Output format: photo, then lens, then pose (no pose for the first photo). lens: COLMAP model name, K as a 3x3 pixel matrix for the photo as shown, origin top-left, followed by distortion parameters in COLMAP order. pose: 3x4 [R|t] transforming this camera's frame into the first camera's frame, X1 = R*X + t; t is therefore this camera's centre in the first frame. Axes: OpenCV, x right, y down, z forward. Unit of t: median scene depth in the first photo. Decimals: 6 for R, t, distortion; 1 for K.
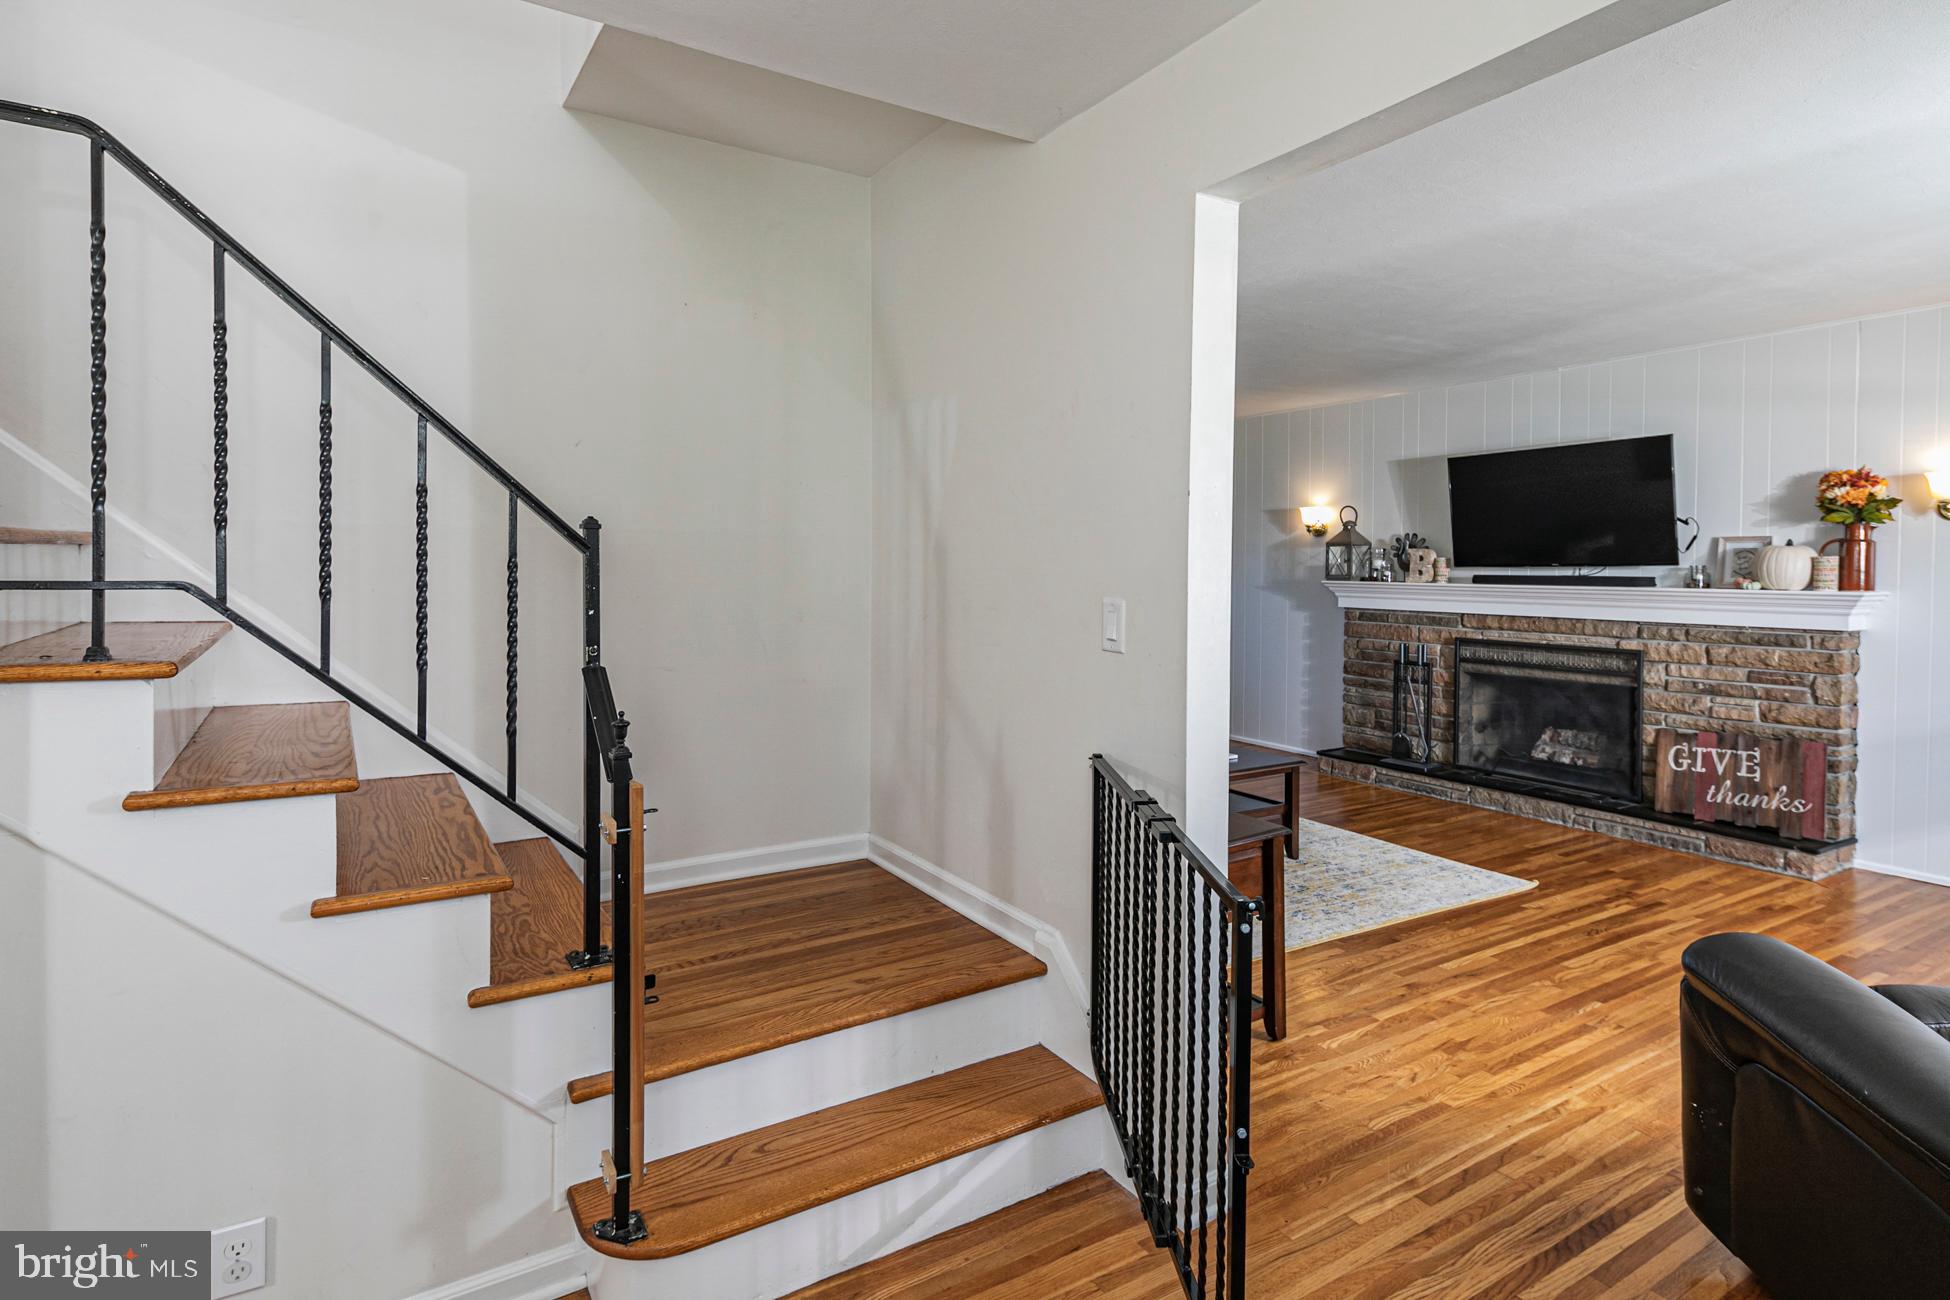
lens RADIAL K [[886.0, 0, 895.9], [0, 886.0, 585.1], [0, 0, 1]] dist [0.017023, -0.001650]
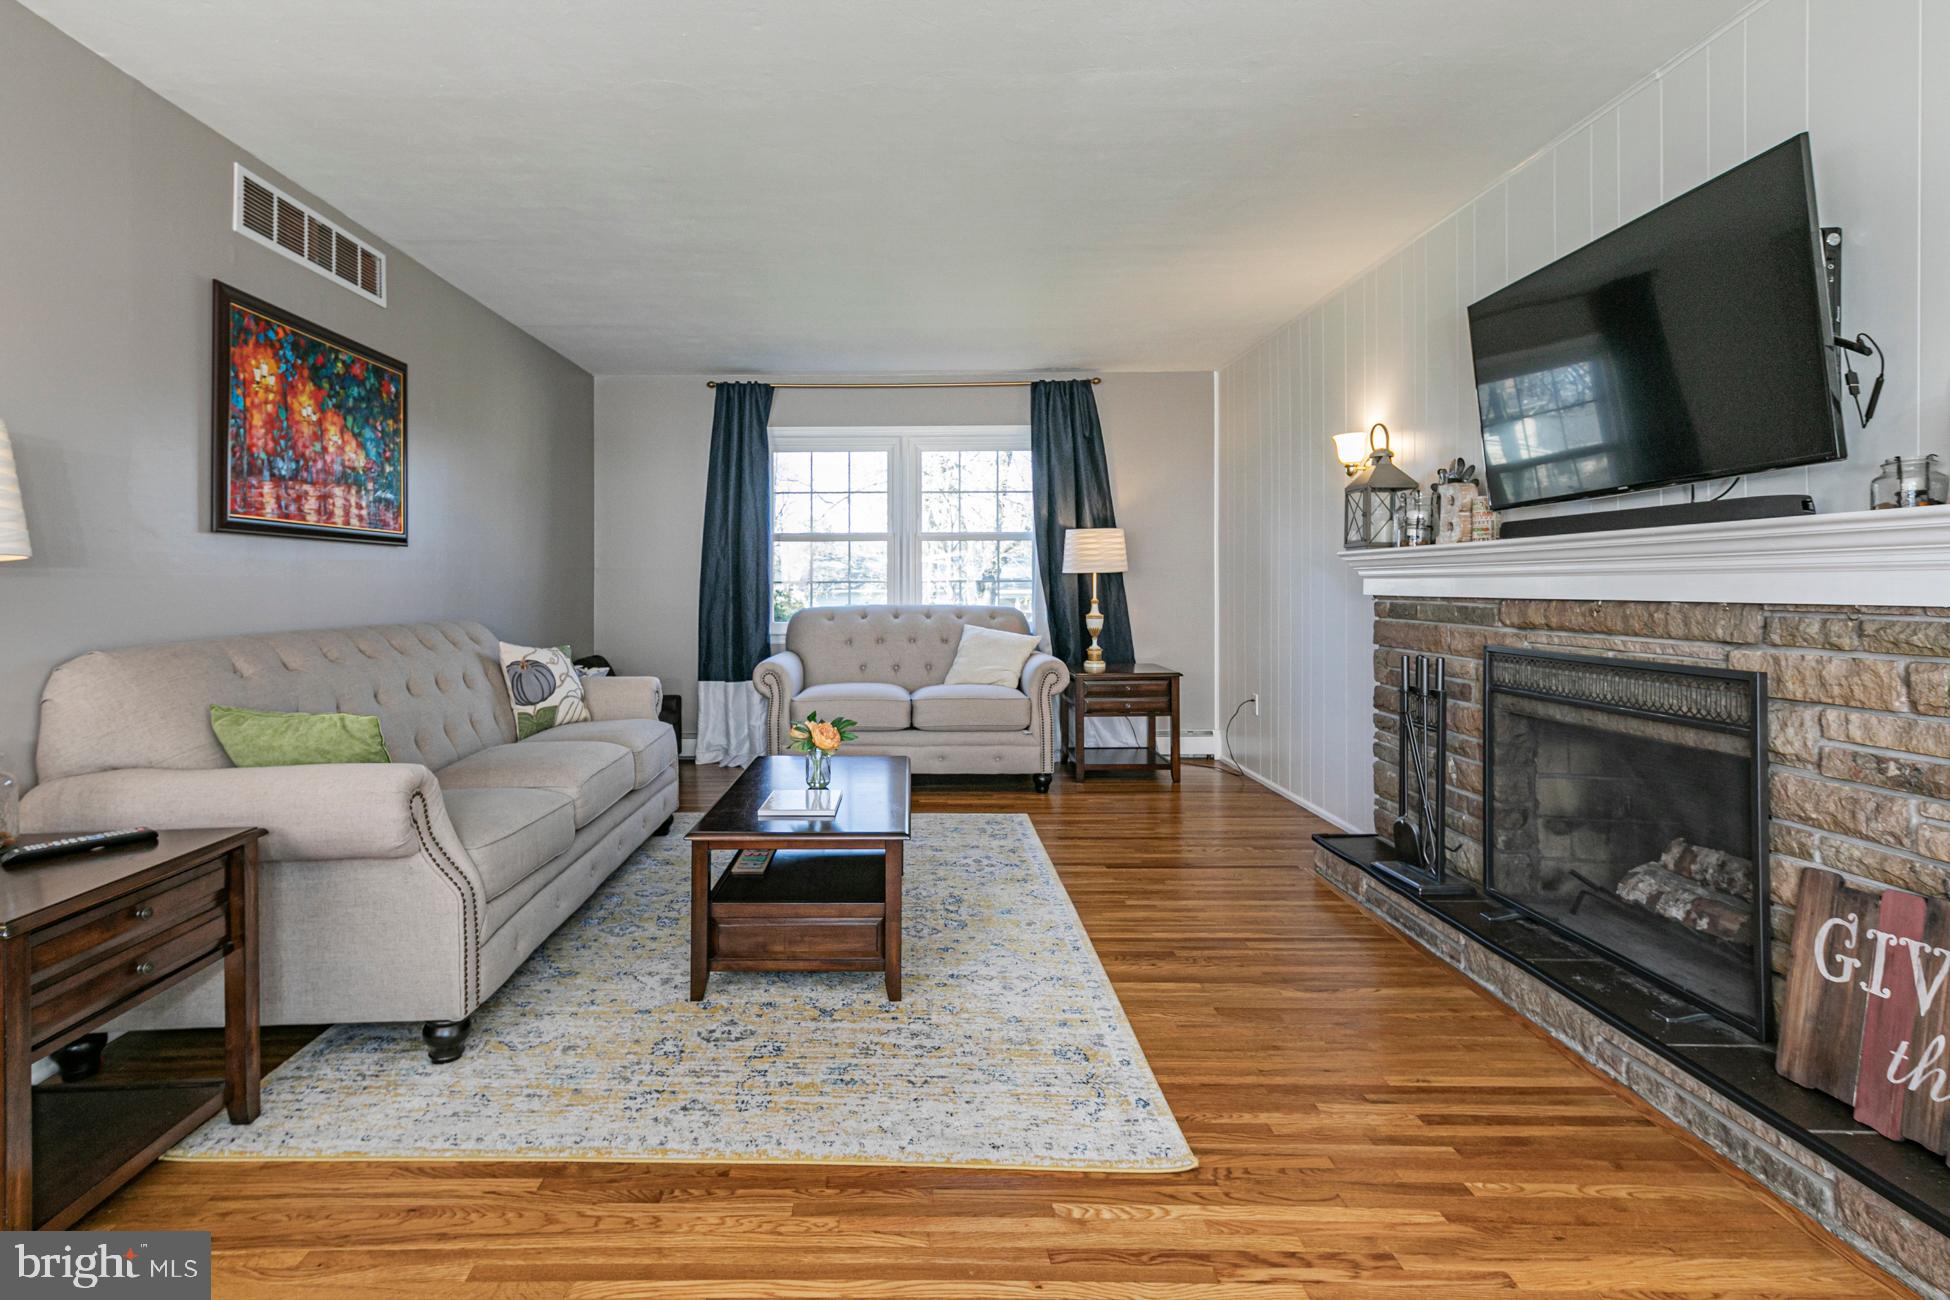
lens RADIAL K [[886.0, 0, 895.9], [0, 886.0, 585.1], [0, 0, 1]] dist [0.017023, -0.001650]
pose [[0.885390, -0.003945, -0.464831, 0.693031], [-0.006629, 0.999755, -0.021111, 0.045107], [0.464801, 0.021773, 0.885147, 0.458809]]
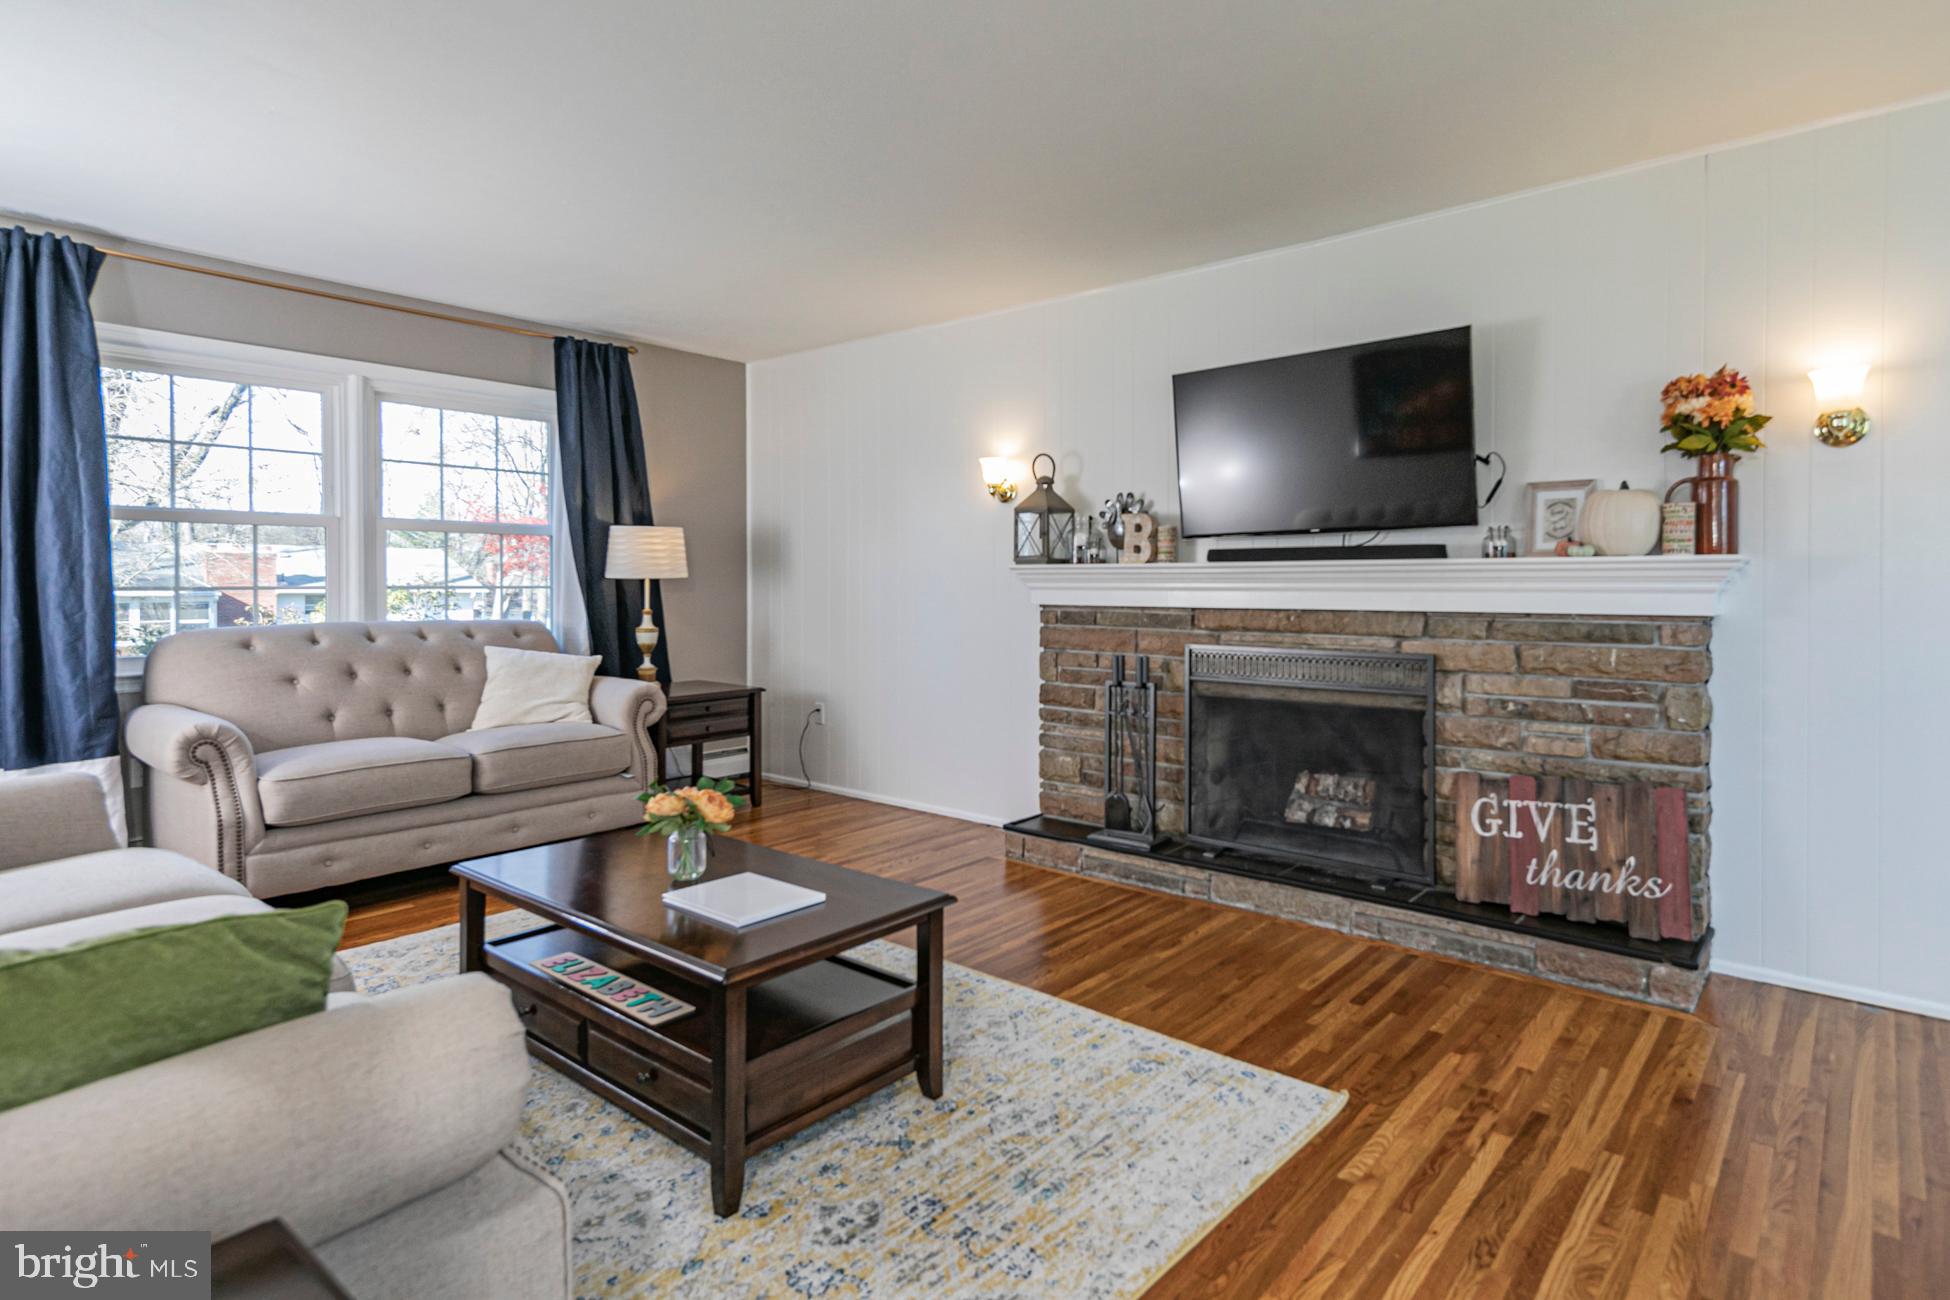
lens RADIAL K [[976.4, 0, 969.0], [0, 976.4, 596.2], [0, 0, 1]] dist [0.026191, -0.000324]
pose [[0.930554, -0.006259, 0.366101, 0.256928], [0.009668, 0.999925, -0.007480, 0.032492], [-0.366027, 0.010500, 0.930545, 0.464576]]
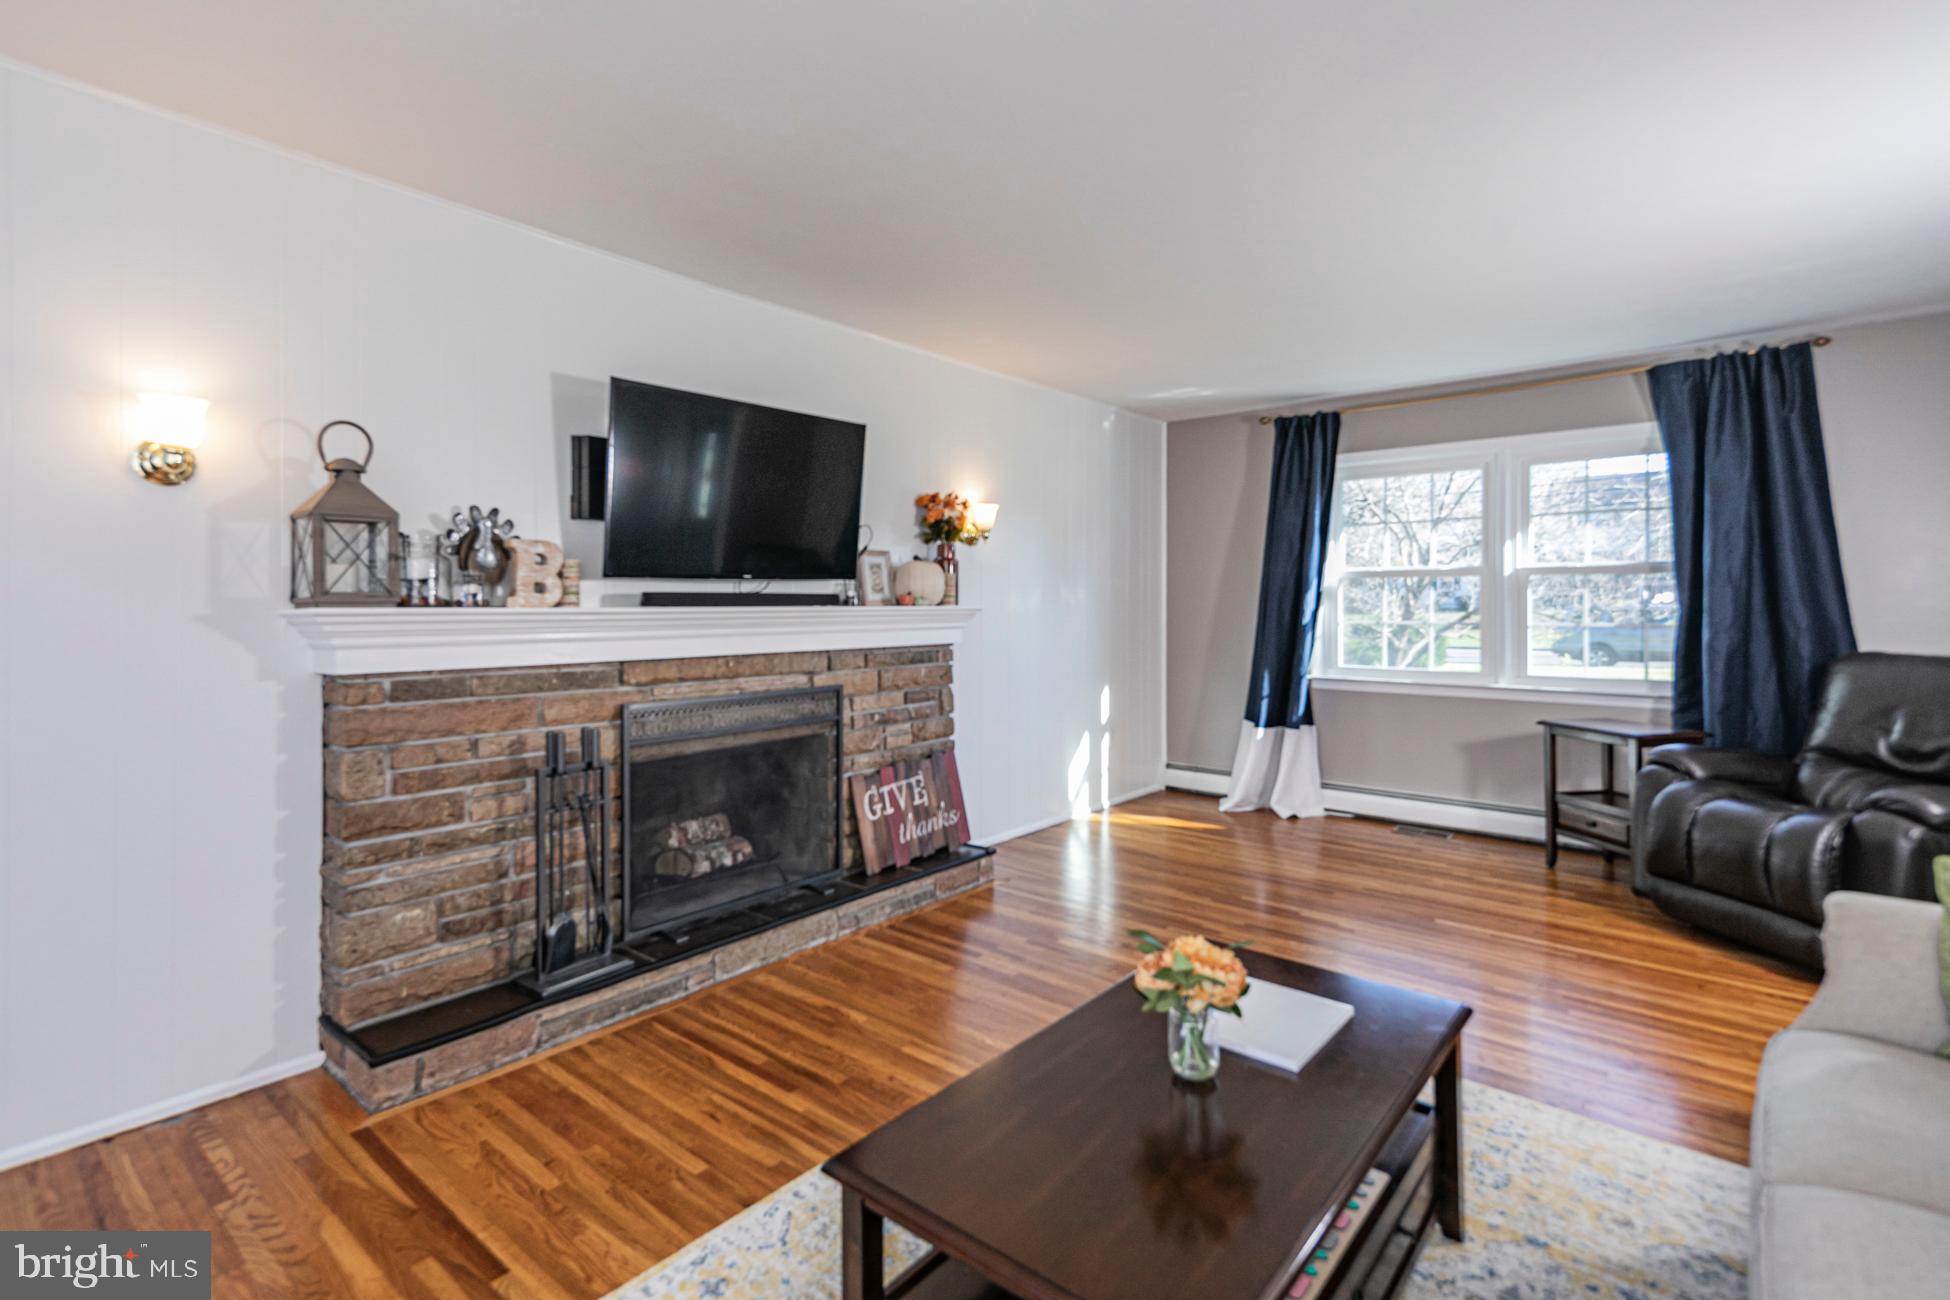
lens RADIAL K [[976.4, 0, 969.0], [0, 976.4, 596.2], [0, 0, 1]] dist [0.026191, -0.000324]
pose [[-0.399319, -0.001024, 0.916812, -0.017916], [0.018186, 0.999794, 0.009038, -0.013080], [-0.916632, 0.020282, -0.399218, 1.281753]]
